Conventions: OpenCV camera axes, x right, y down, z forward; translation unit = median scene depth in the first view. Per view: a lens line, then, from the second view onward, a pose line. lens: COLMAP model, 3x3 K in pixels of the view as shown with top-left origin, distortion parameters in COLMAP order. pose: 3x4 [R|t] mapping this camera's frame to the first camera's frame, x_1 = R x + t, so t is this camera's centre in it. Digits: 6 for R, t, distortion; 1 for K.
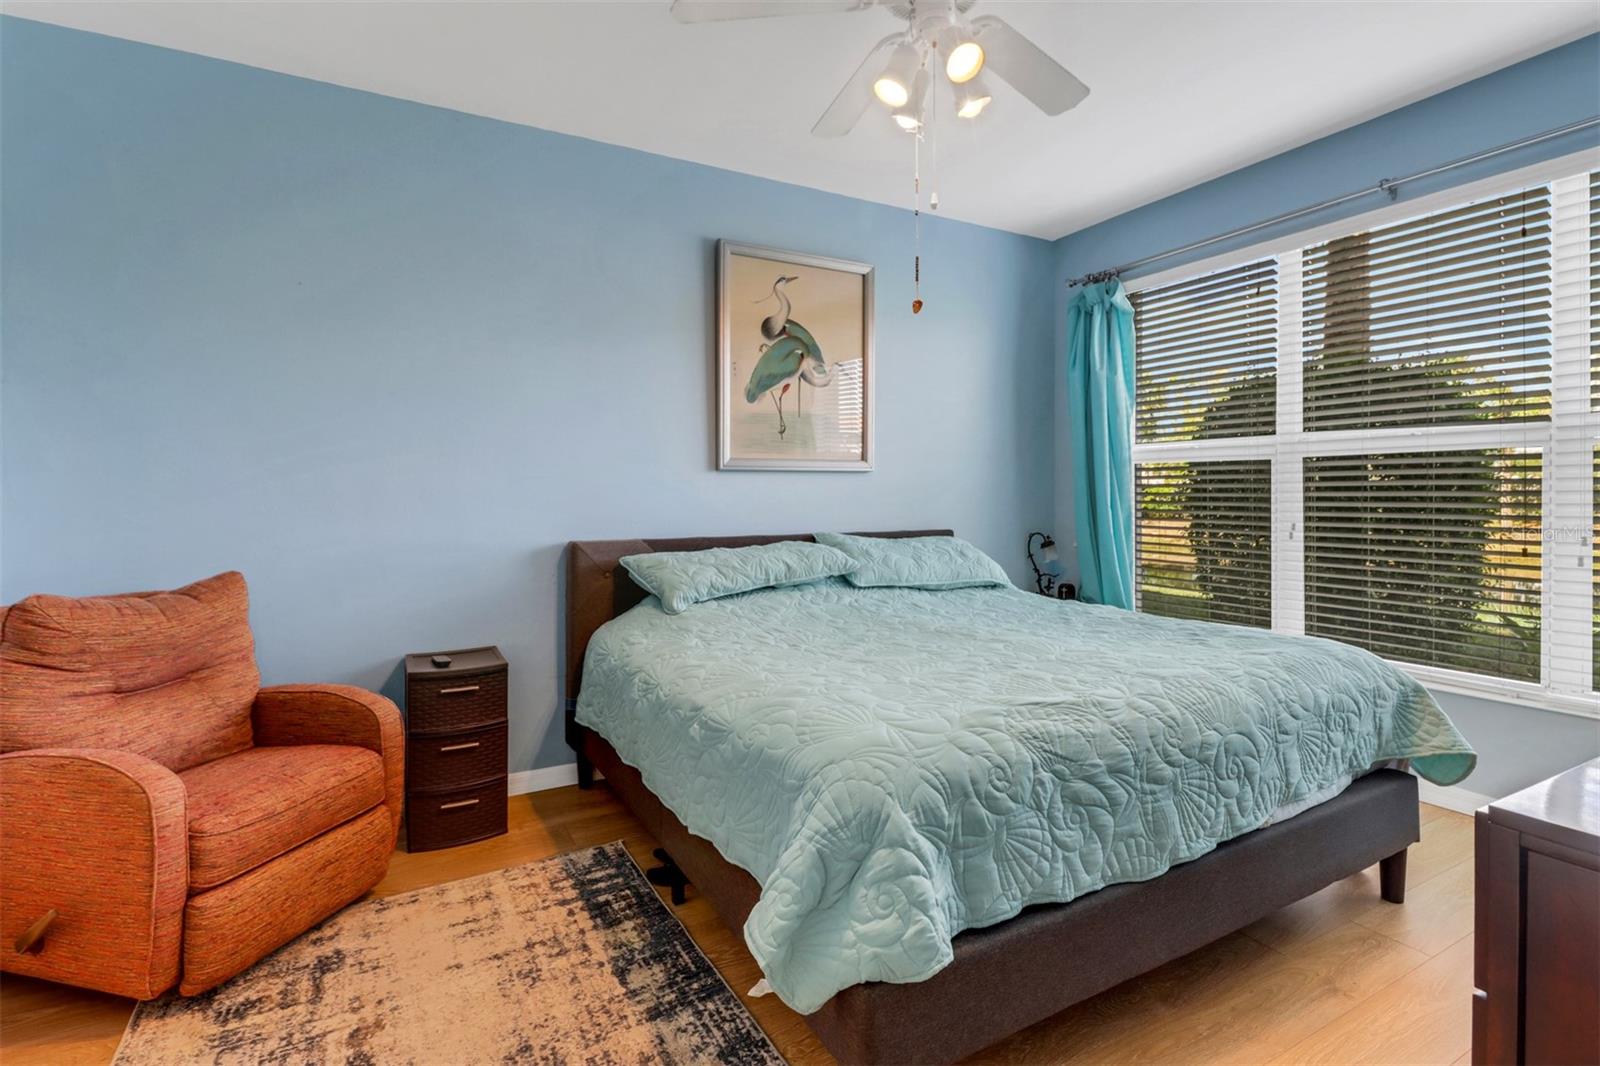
lens RADIAL K [[752.0, 0, 799.5], [0, 752.0, 484.8], [0, 0, 1]] dist [-0.000869, -0.000100]
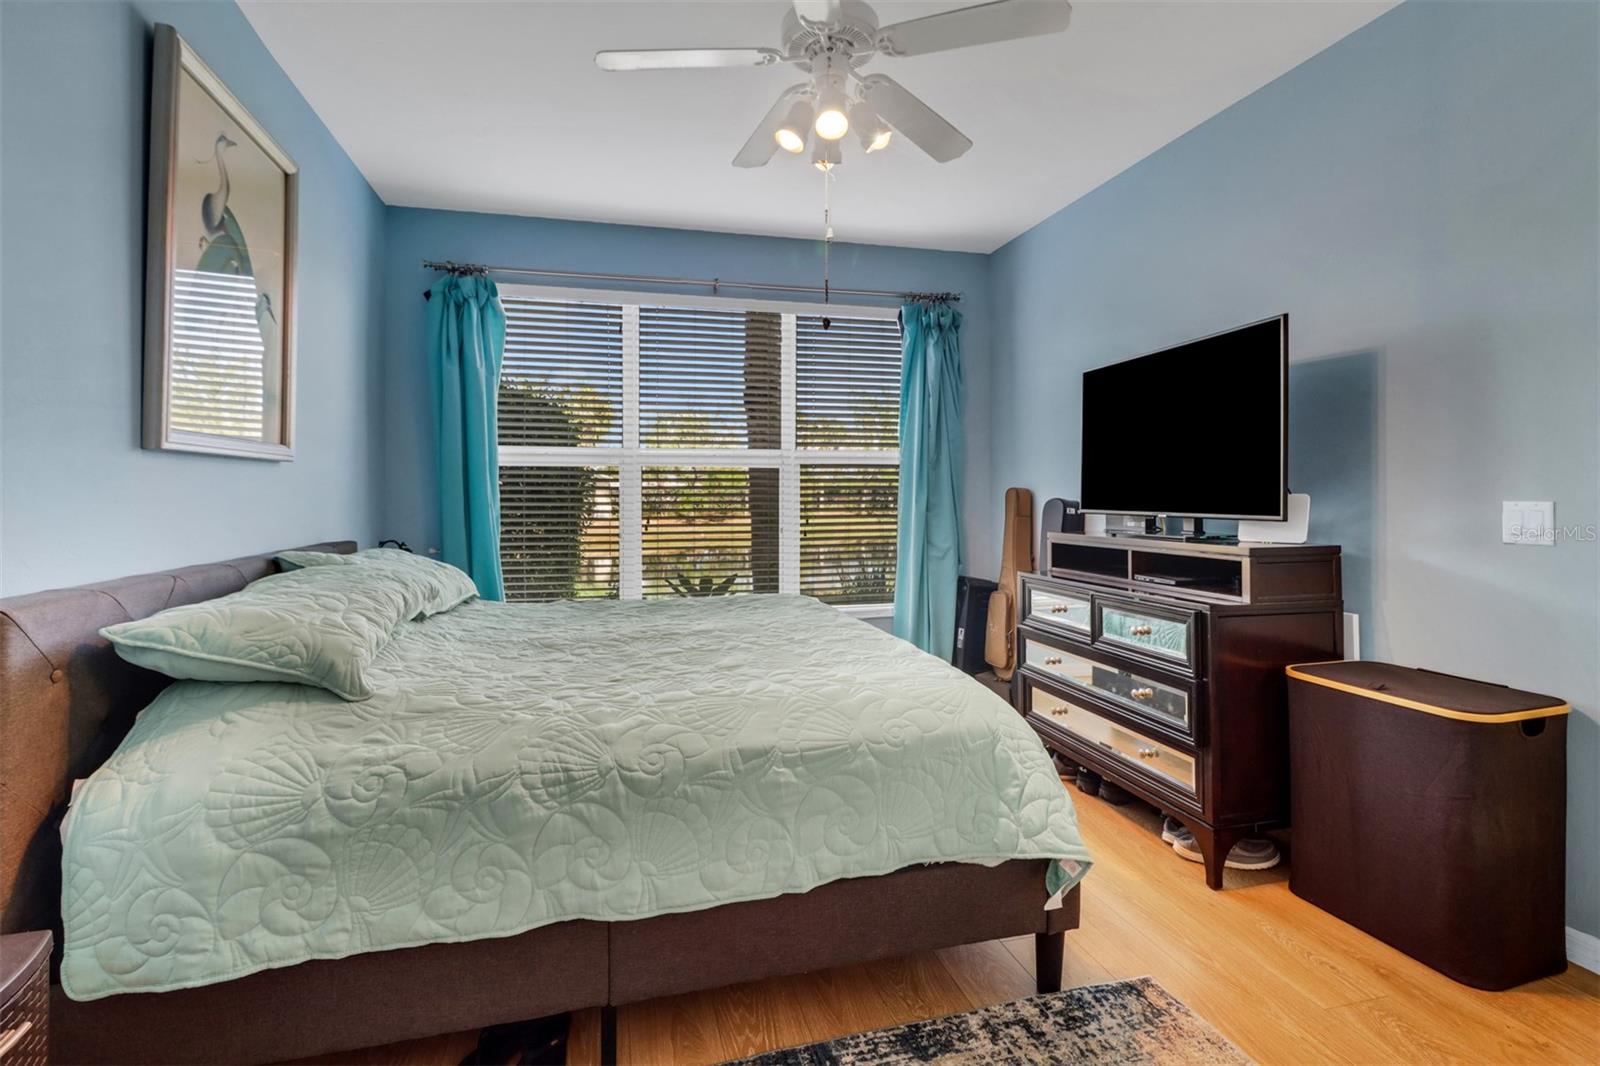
lens RADIAL K [[754.7, 0, 793.5], [0, 754.7, 488.9], [0, 0, 1]] dist [0.000120, -0.000134]
pose [[0.264350, 0.008997, 0.964385, -0.506457], [-0.008665, 0.999938, -0.006954, 0.009334], [-0.964388, -0.006518, 0.264412, 0.414744]]
